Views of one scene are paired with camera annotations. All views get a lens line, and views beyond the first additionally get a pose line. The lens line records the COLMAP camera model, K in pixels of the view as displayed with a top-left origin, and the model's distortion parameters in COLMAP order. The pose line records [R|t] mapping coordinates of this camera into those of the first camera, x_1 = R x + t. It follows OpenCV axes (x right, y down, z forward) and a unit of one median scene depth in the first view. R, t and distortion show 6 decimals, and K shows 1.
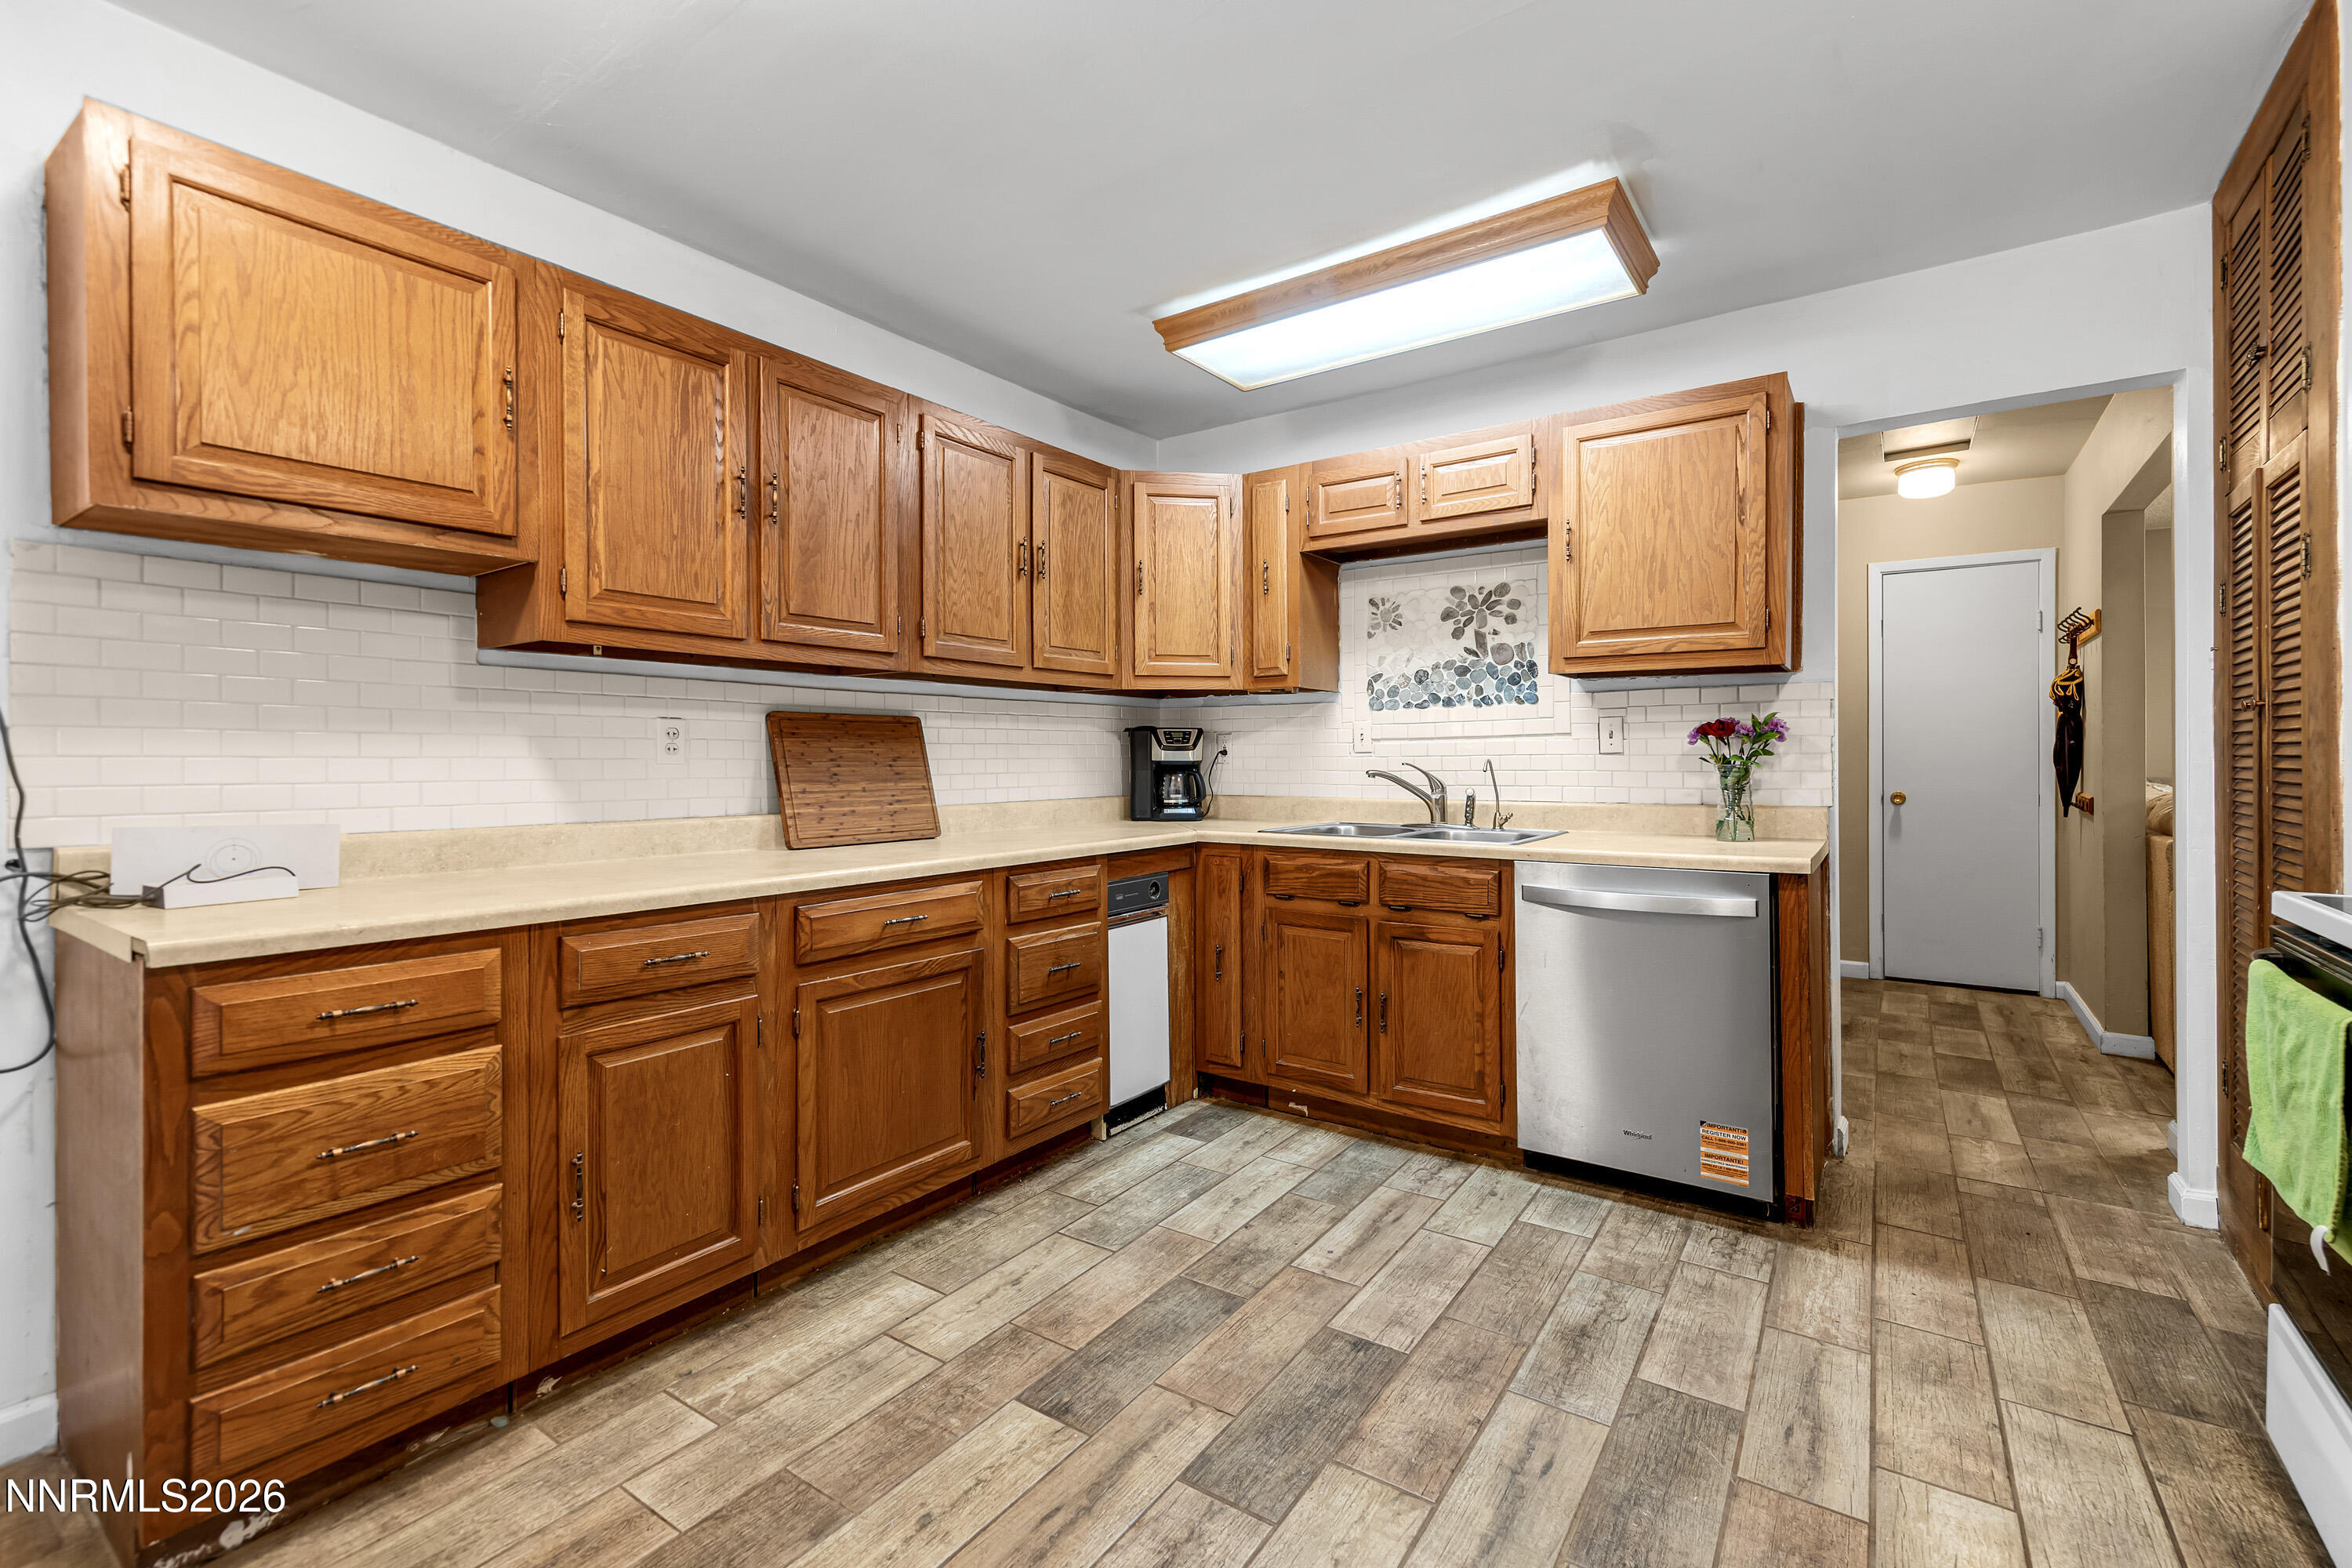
lens RADIAL K [[1009.1, 0, 1199.3], [0, 1009.1, 763.2], [0, 0, 1]] dist [0.005998, -0.000874]
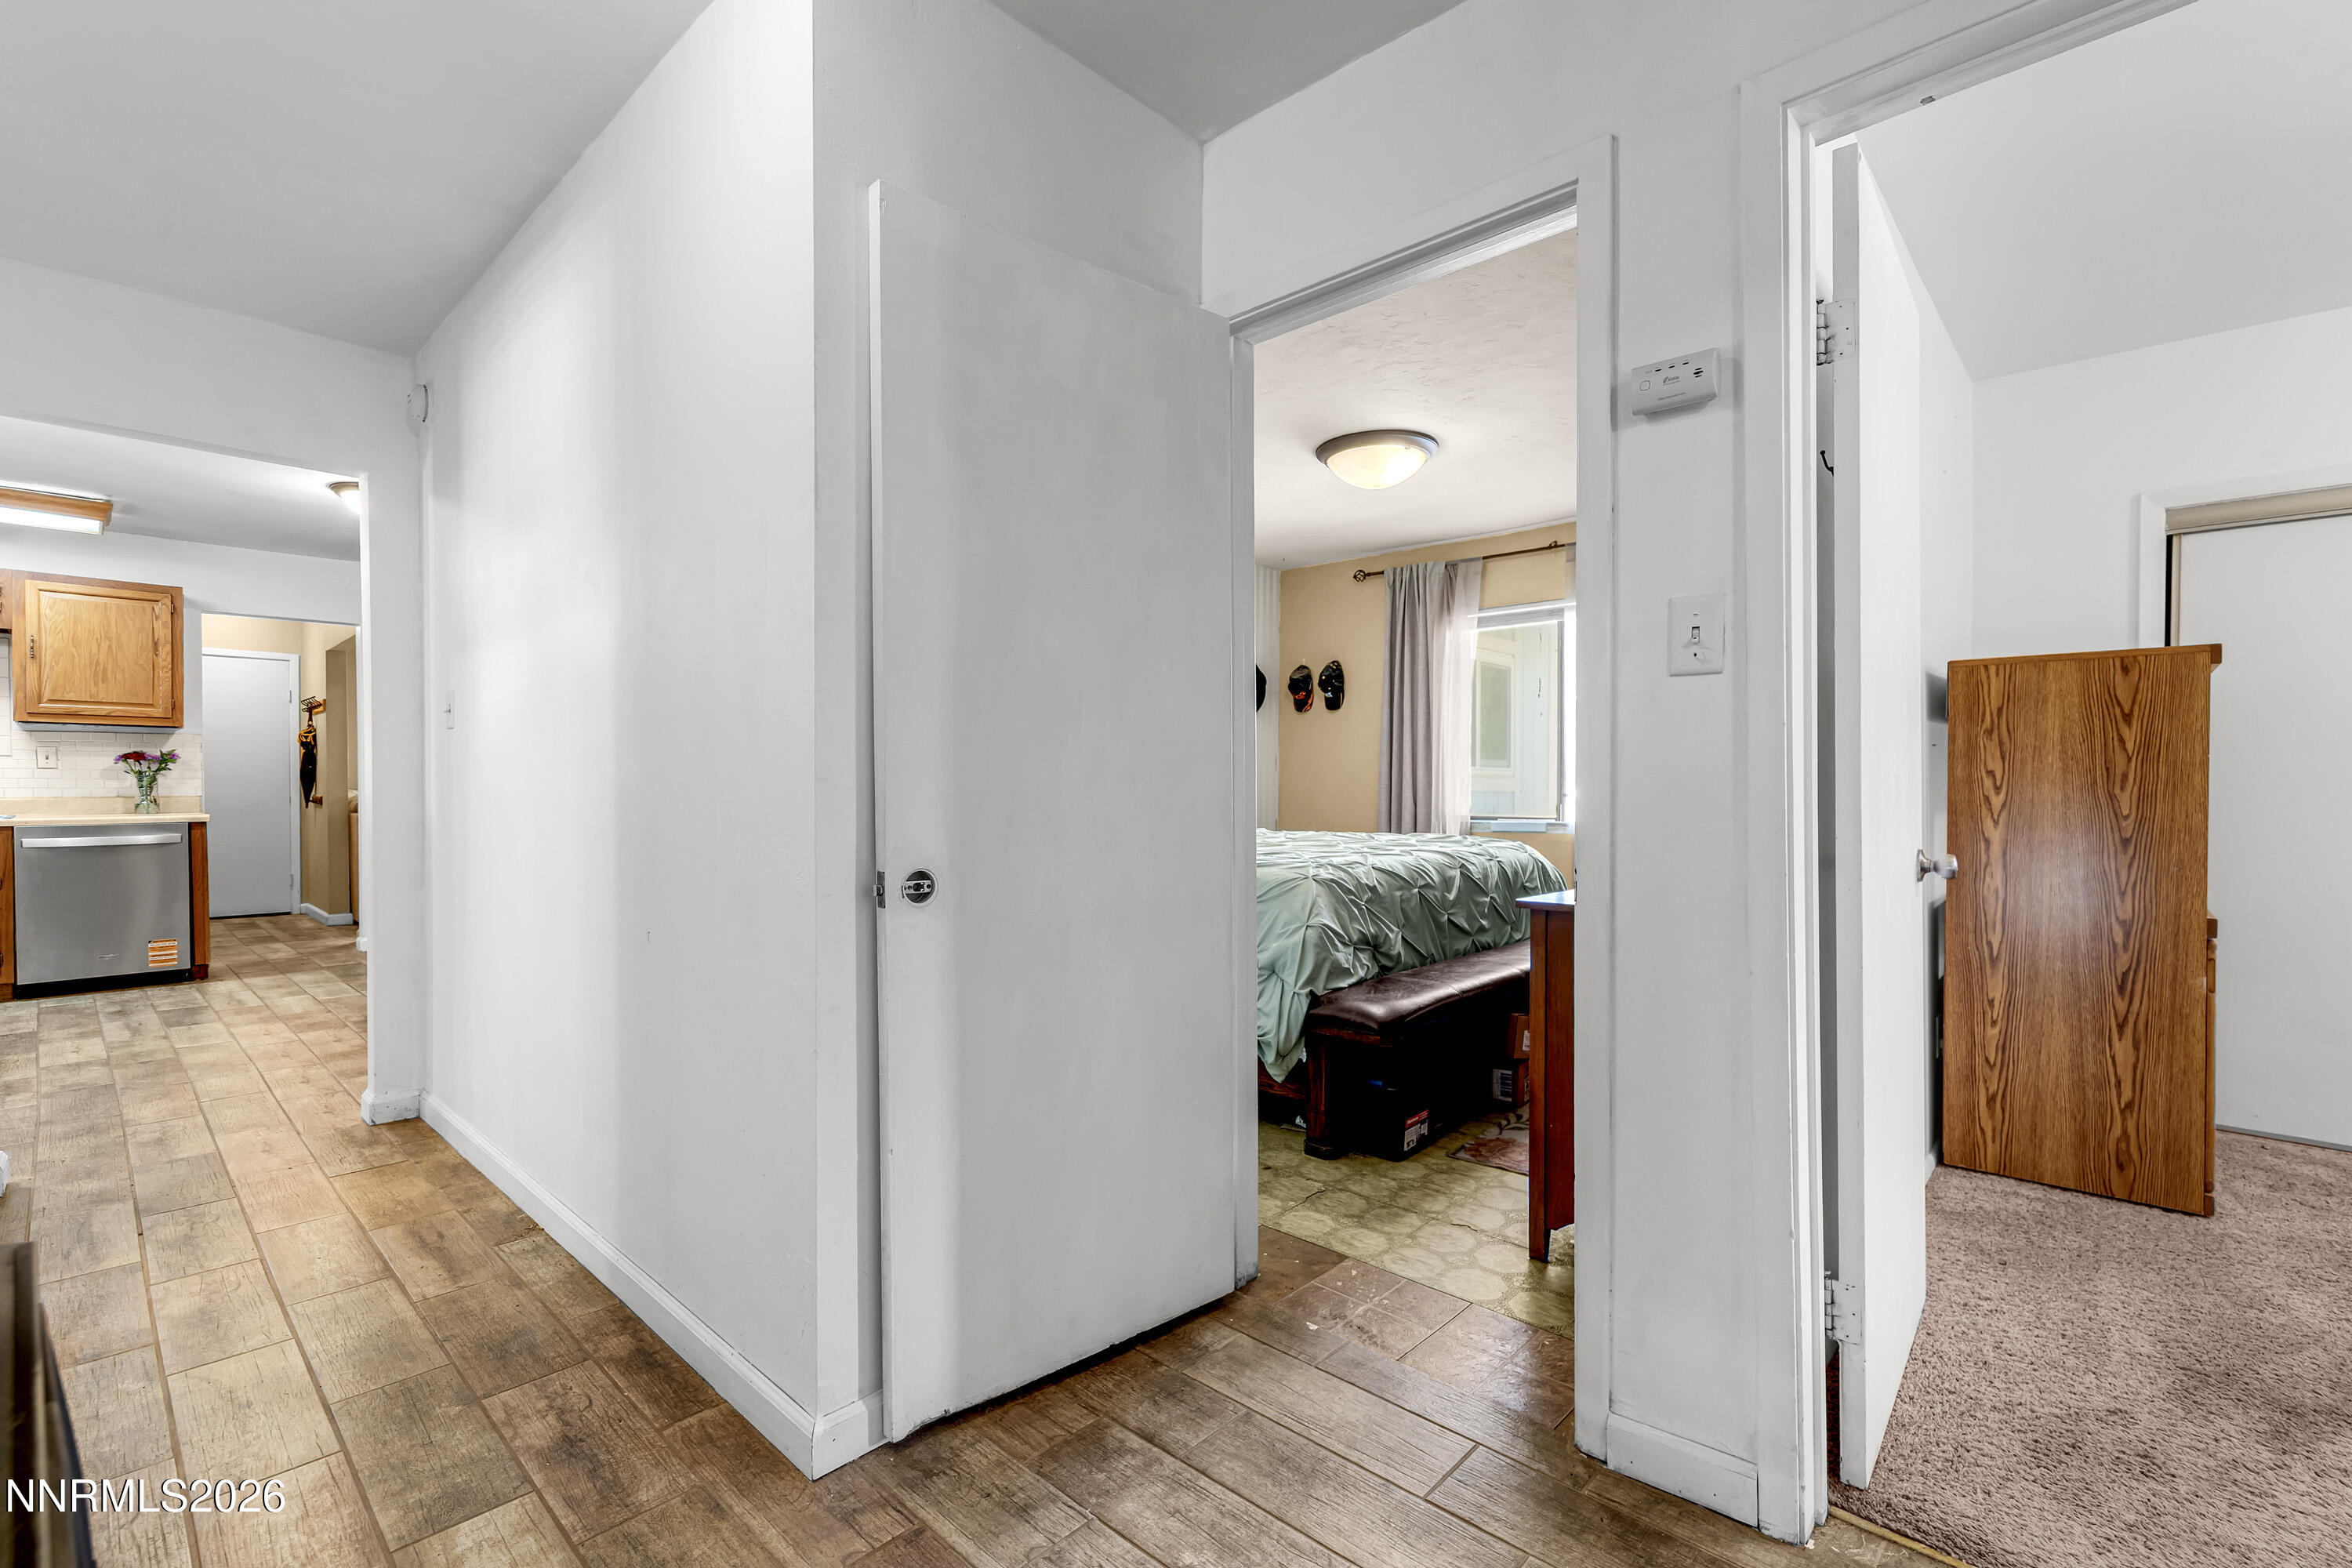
lens RADIAL K [[1038.7, 0, 1195.7], [0, 1038.7, 792.3], [0, 0, 1]] dist [0.000576, 0.001095]
pose [[0.139439, -0.005577, 0.990215, -1.219581], [0.003683, 0.999980, 0.005113, 0.033595], [-0.990224, 0.002934, 0.139456, -1.330523]]
